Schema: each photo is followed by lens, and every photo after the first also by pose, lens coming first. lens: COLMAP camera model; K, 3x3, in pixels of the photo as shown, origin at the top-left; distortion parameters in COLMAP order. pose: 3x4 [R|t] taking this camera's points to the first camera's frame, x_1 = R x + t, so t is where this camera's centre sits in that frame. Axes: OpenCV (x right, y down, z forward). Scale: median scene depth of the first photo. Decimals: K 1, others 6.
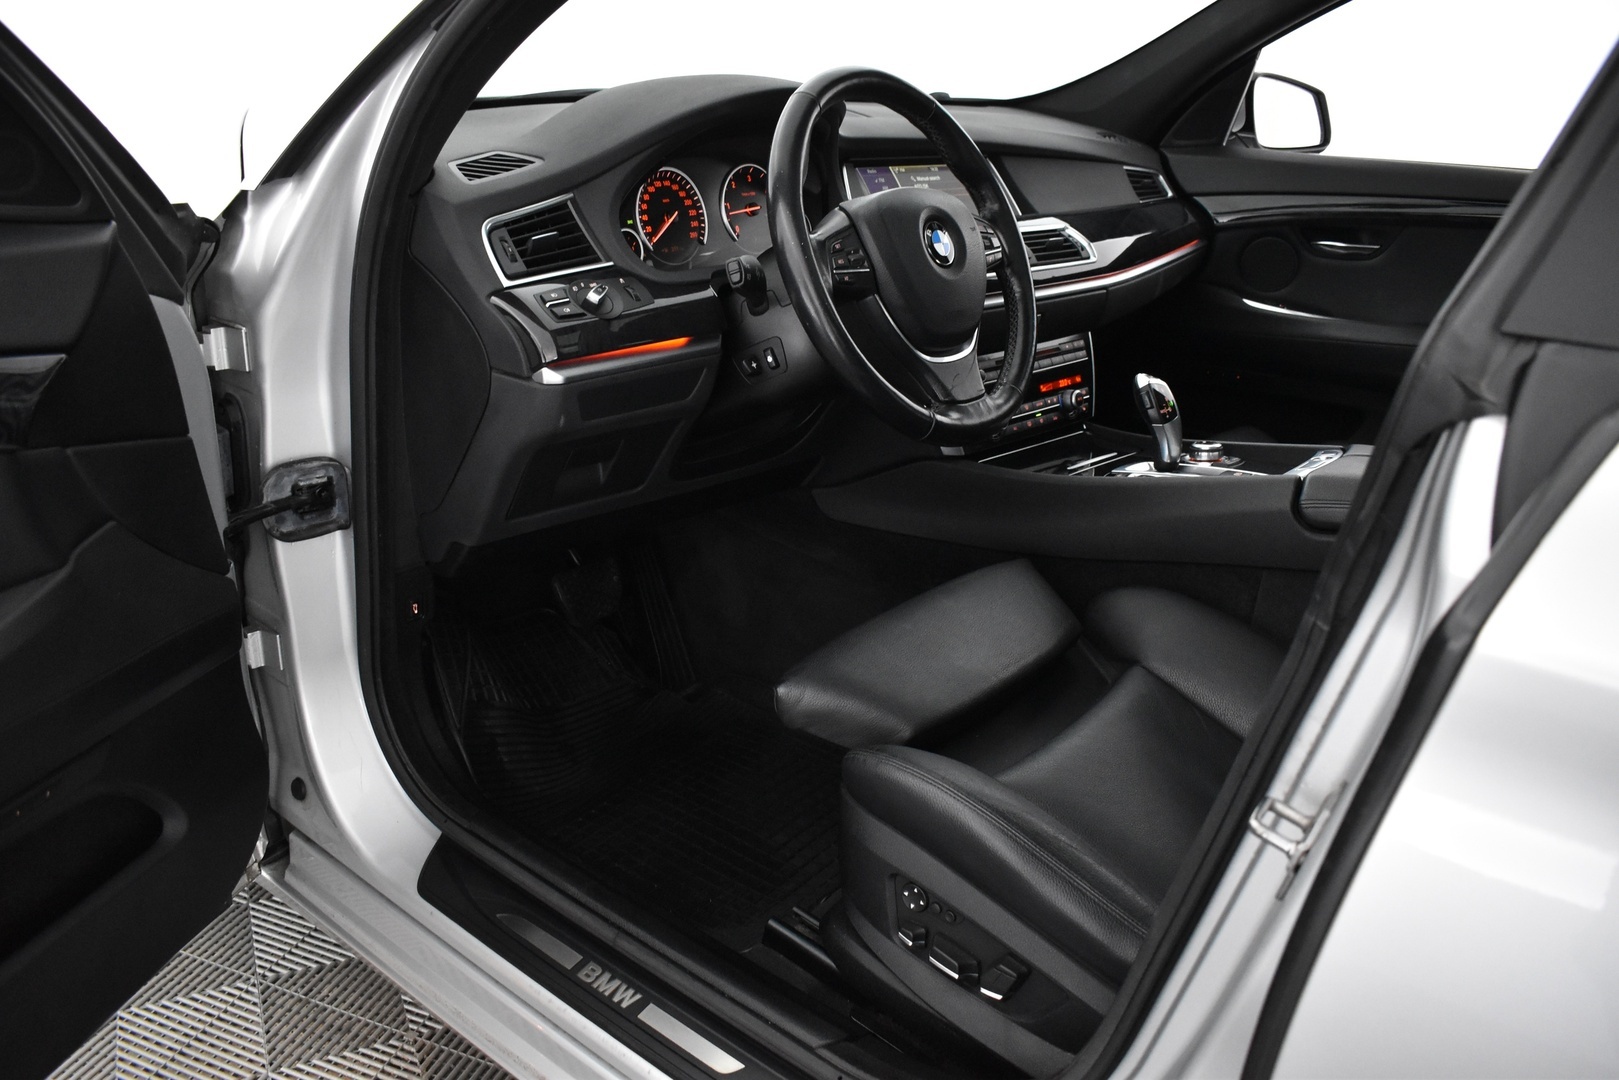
lens RADIAL K [[1245.2, 0, 809.5], [0, 1245.2, 540.0], [0, 0, 1]] dist [-0.104361, 0.004275]
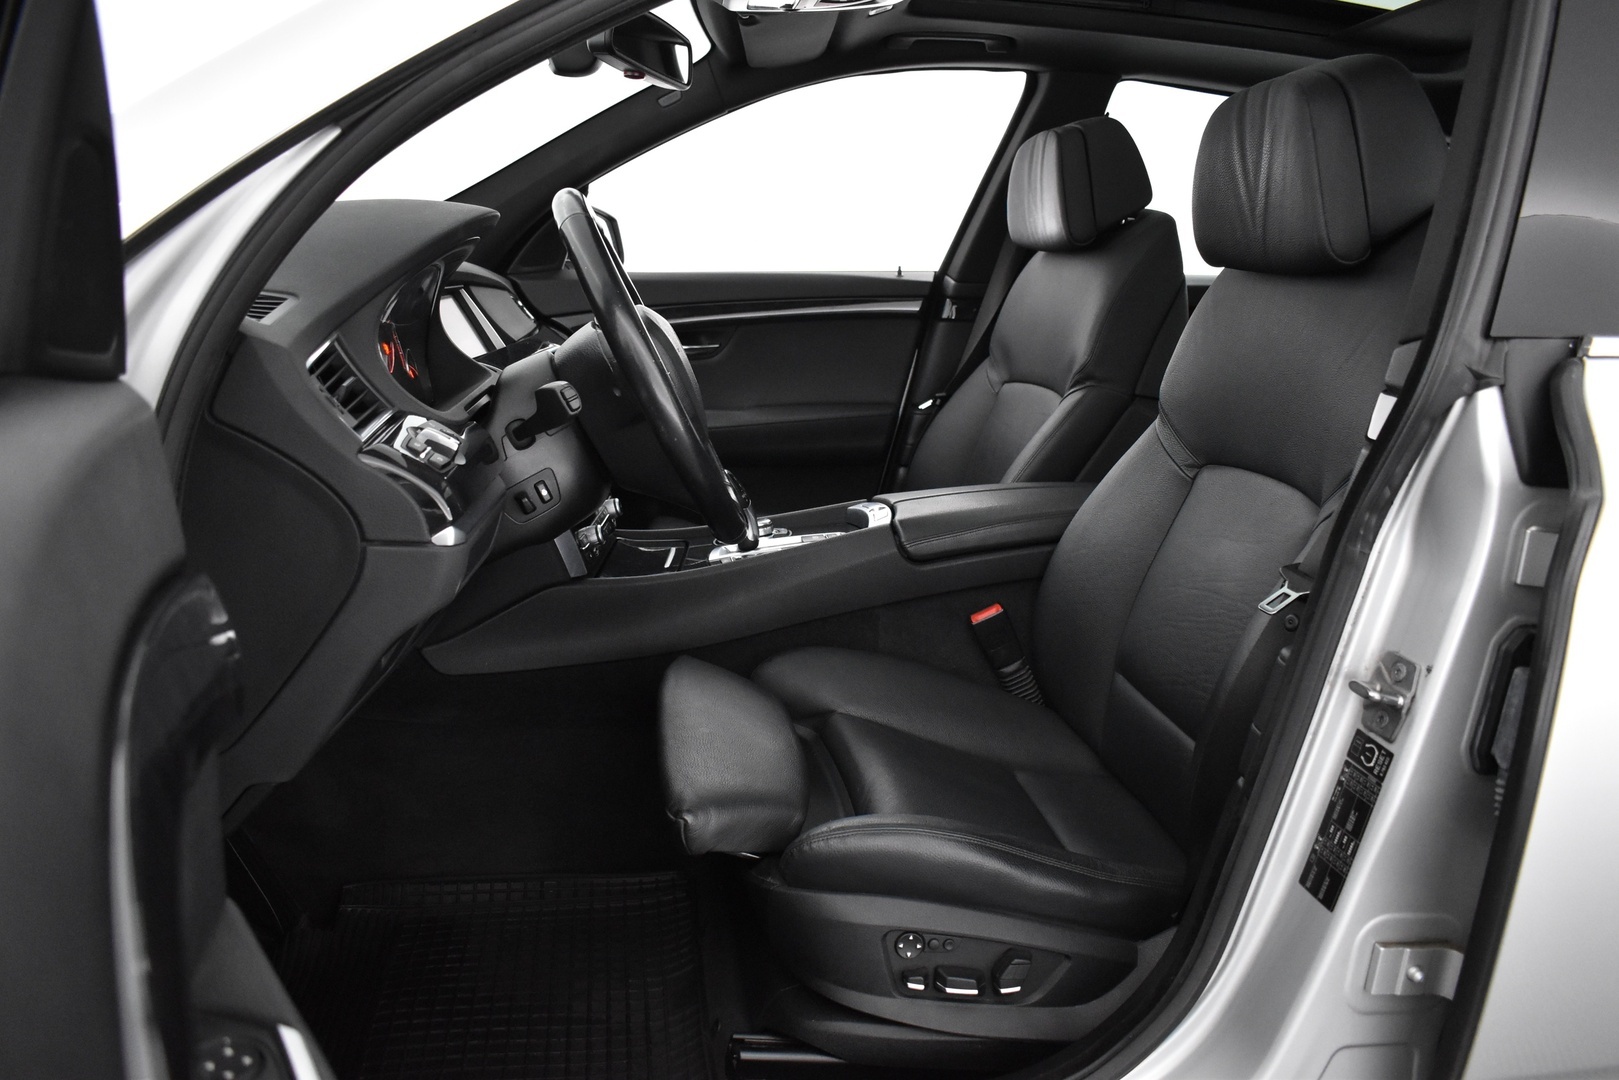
lens RADIAL K [[1245.2, 0, 809.5], [0, 1245.2, 540.0], [0, 0, 1]] dist [-0.104361, 0.004275]
pose [[0.692523, -0.179522, 0.698702, -0.600724], [0.255409, 0.966822, -0.004739, -0.059996], [-0.674670, 0.181736, 0.715397, 0.216379]]
